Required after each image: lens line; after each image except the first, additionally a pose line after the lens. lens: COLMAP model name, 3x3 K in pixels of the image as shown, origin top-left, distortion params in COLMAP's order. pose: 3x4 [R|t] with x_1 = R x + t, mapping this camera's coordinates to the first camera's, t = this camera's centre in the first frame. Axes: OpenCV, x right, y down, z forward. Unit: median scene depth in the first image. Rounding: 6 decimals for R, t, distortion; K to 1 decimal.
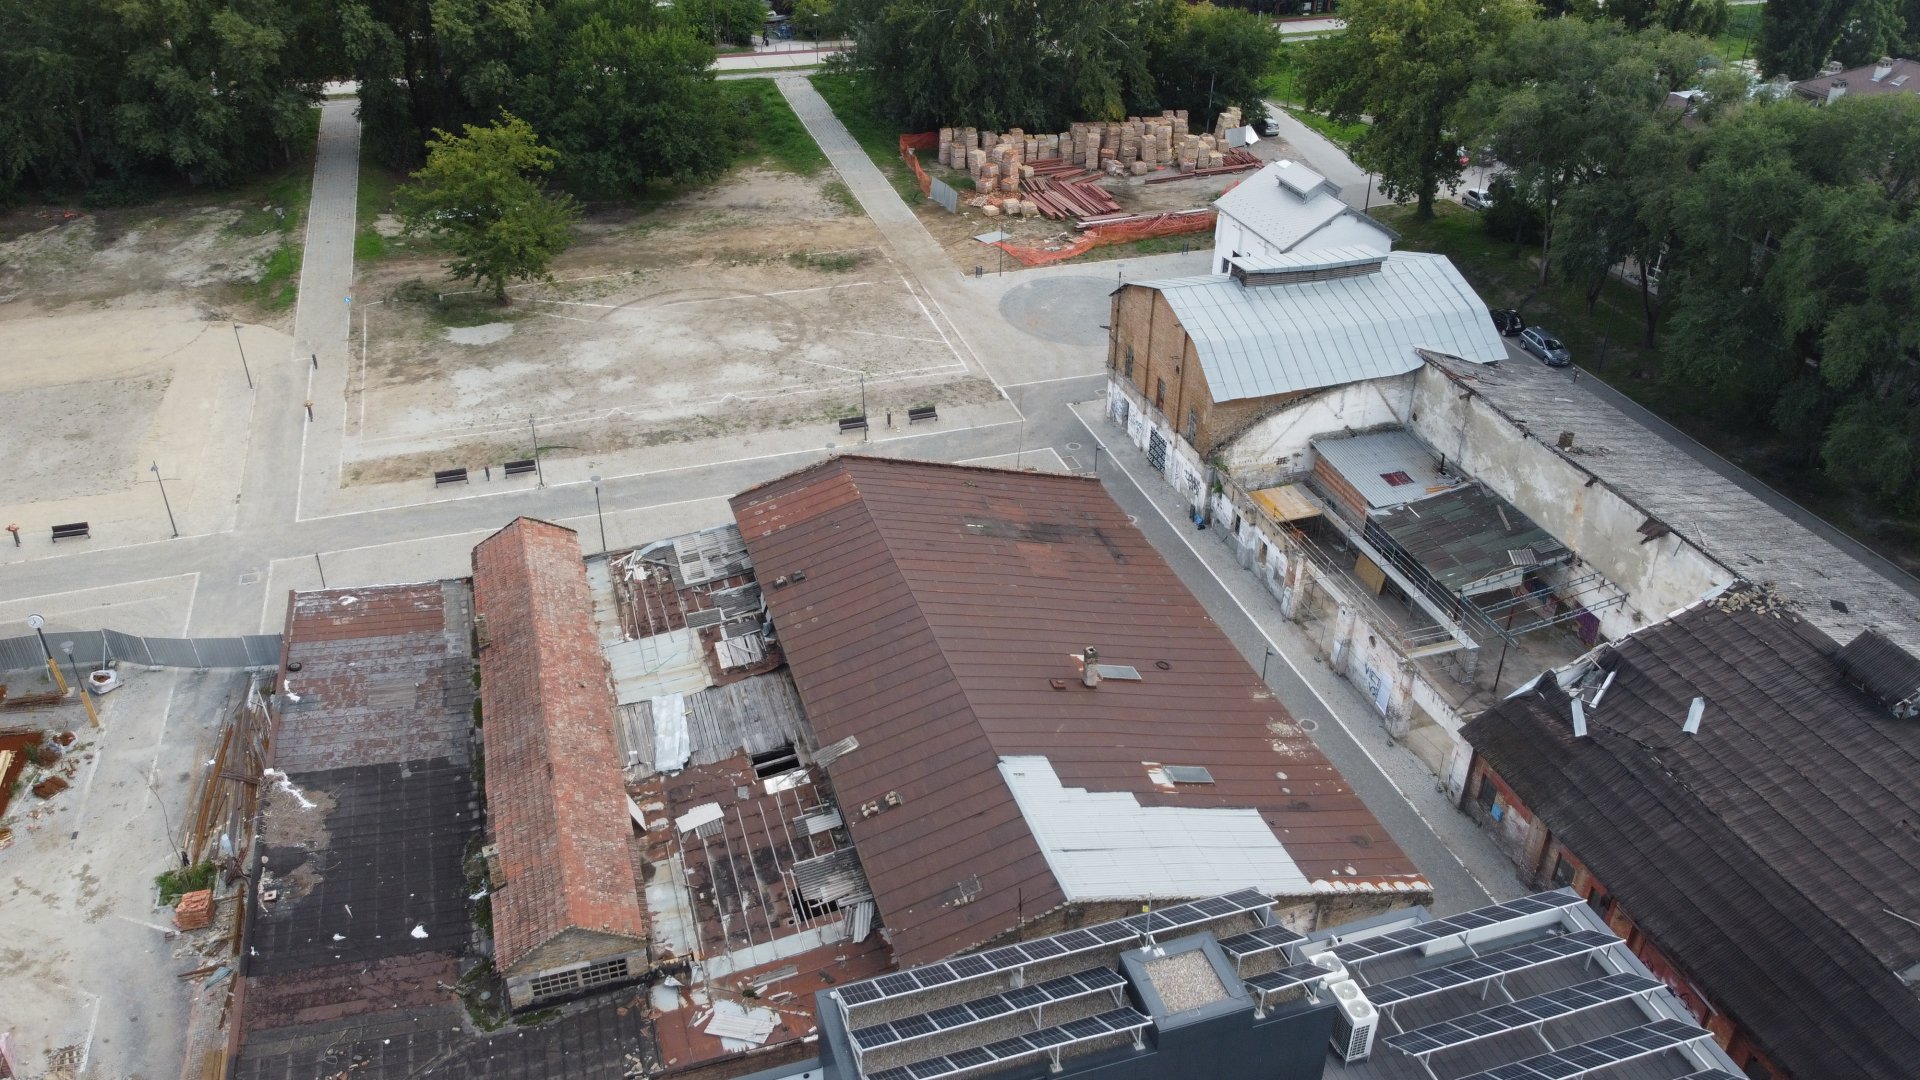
lens RADIAL K [[1450.6, 0, 959.5], [0, 1450.6, 542.0], [0, 0, 1]] dist [-0.000160, -0.000018]
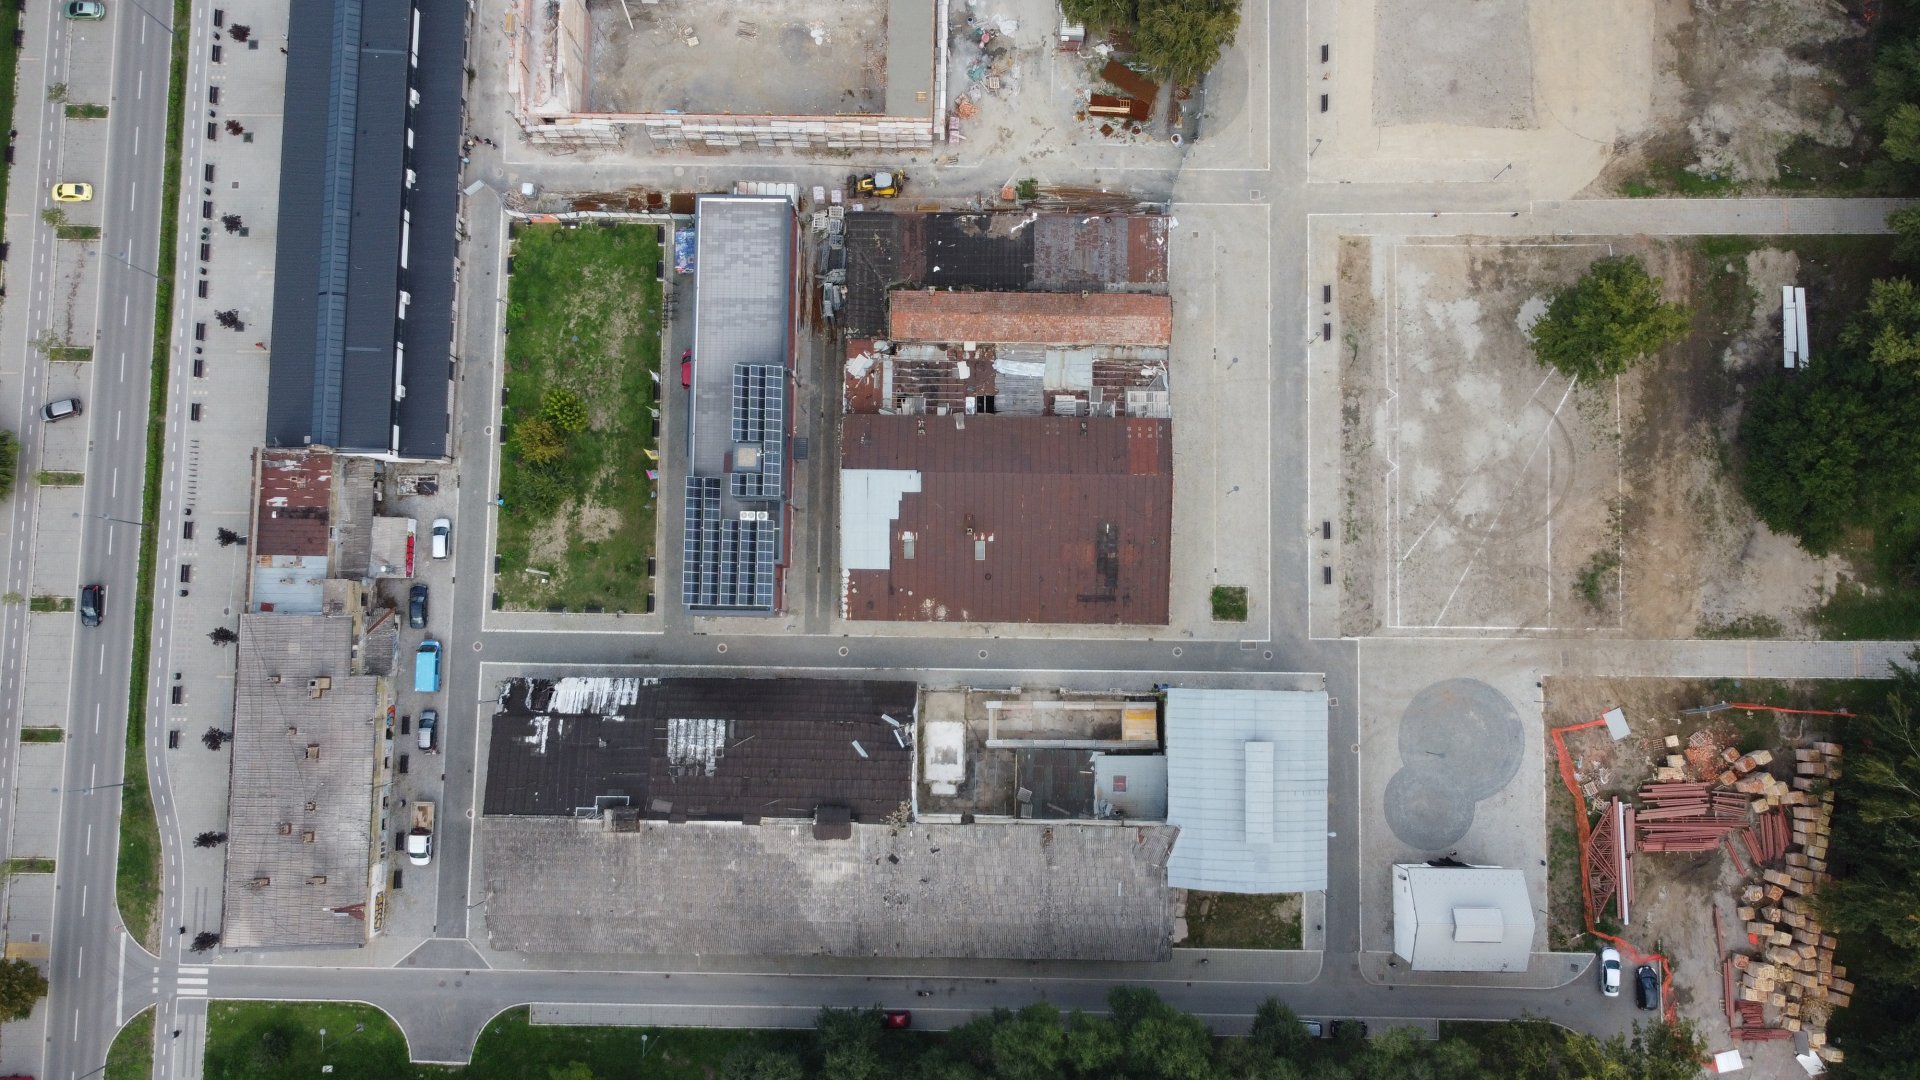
lens RADIAL K [[1450.6, 0, 955.7], [0, 1450.6, 527.6], [0, 0, 1]] dist [-0.000160, -0.000018]
pose [[-0.316909, 0.945027, -0.080573, 0.245264], [-0.494633, -0.092191, 0.864199, -1.693569], [0.809263, 0.313726, 0.496657, -0.172945]]
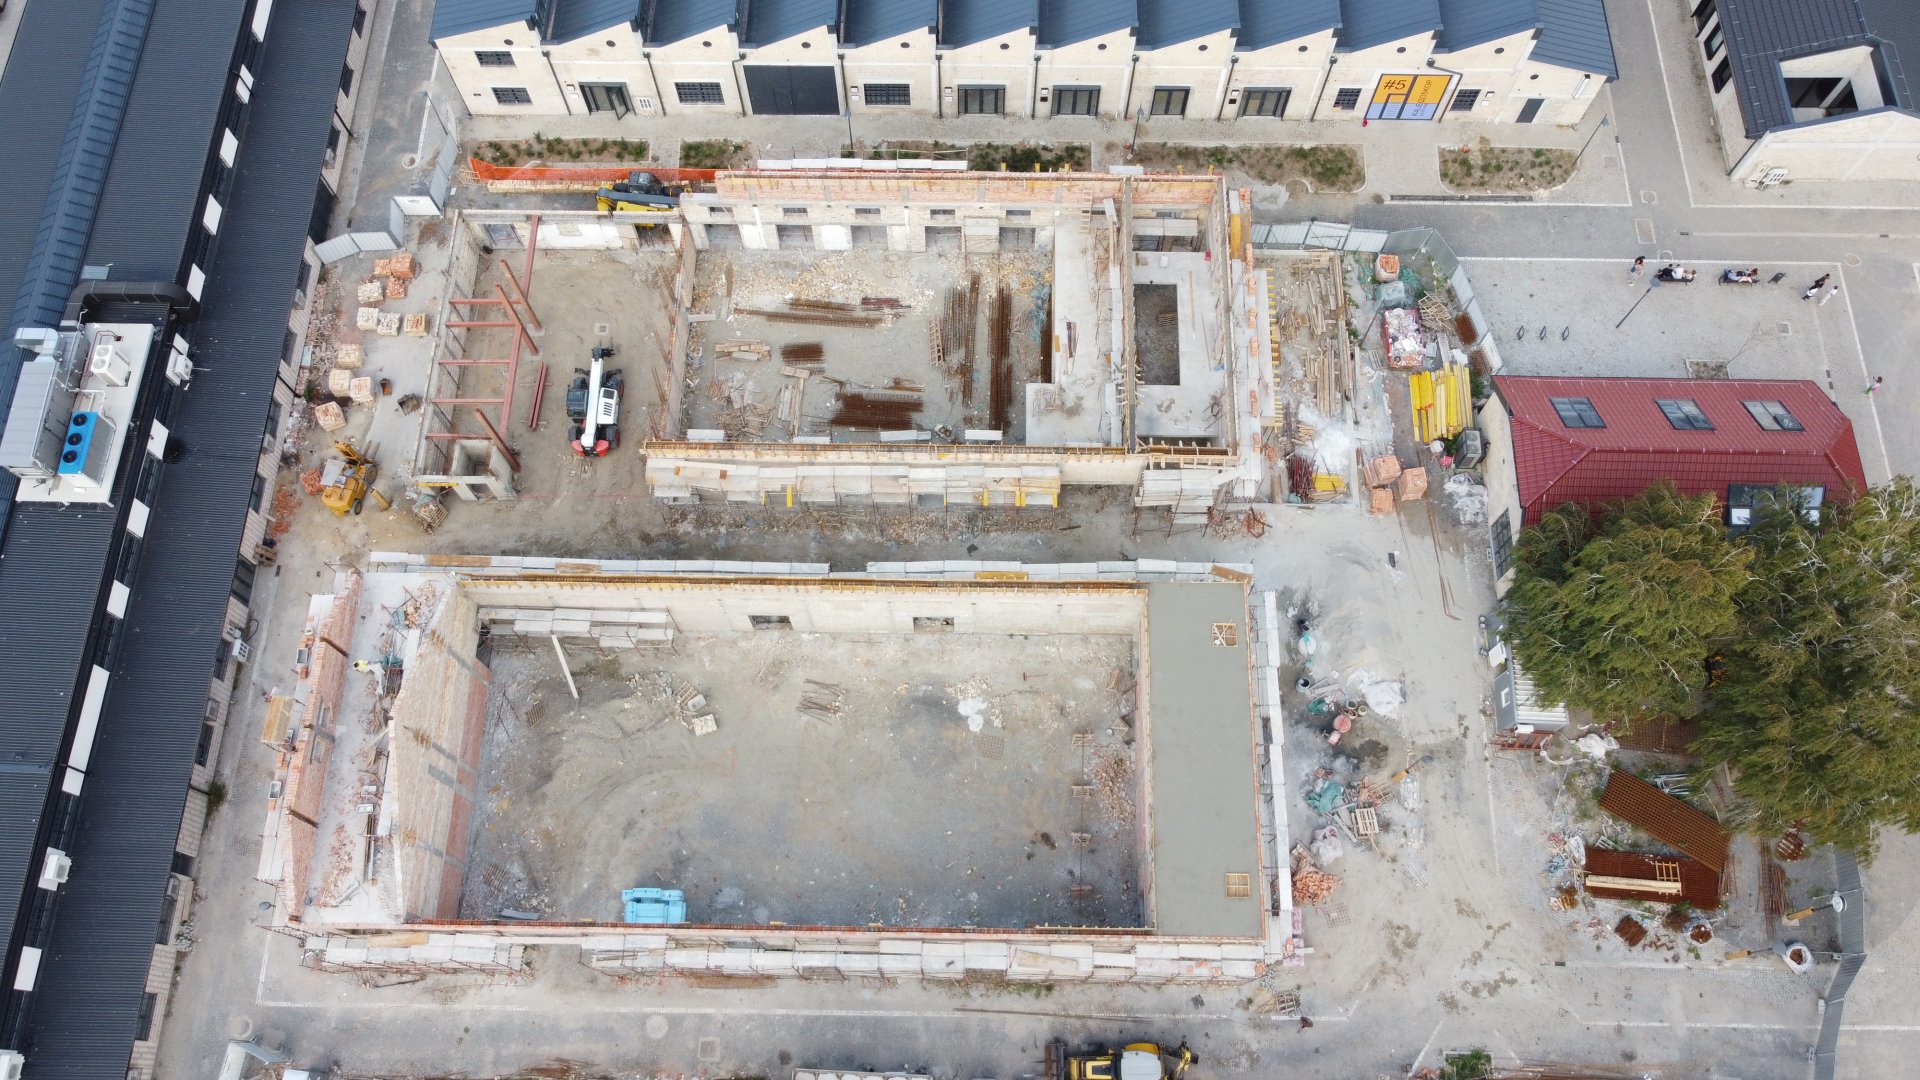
lens RADIAL K [[1450.6, 0, 955.2], [0, 1450.6, 540.4], [0, 0, 1]] dist [-0.000160, -0.000018]
pose [[-0.319870, 0.882777, -0.344076, -0.327885], [-0.493057, 0.155012, 0.856076, -0.495035], [0.809060, 0.443482, 0.385675, 0.060076]]
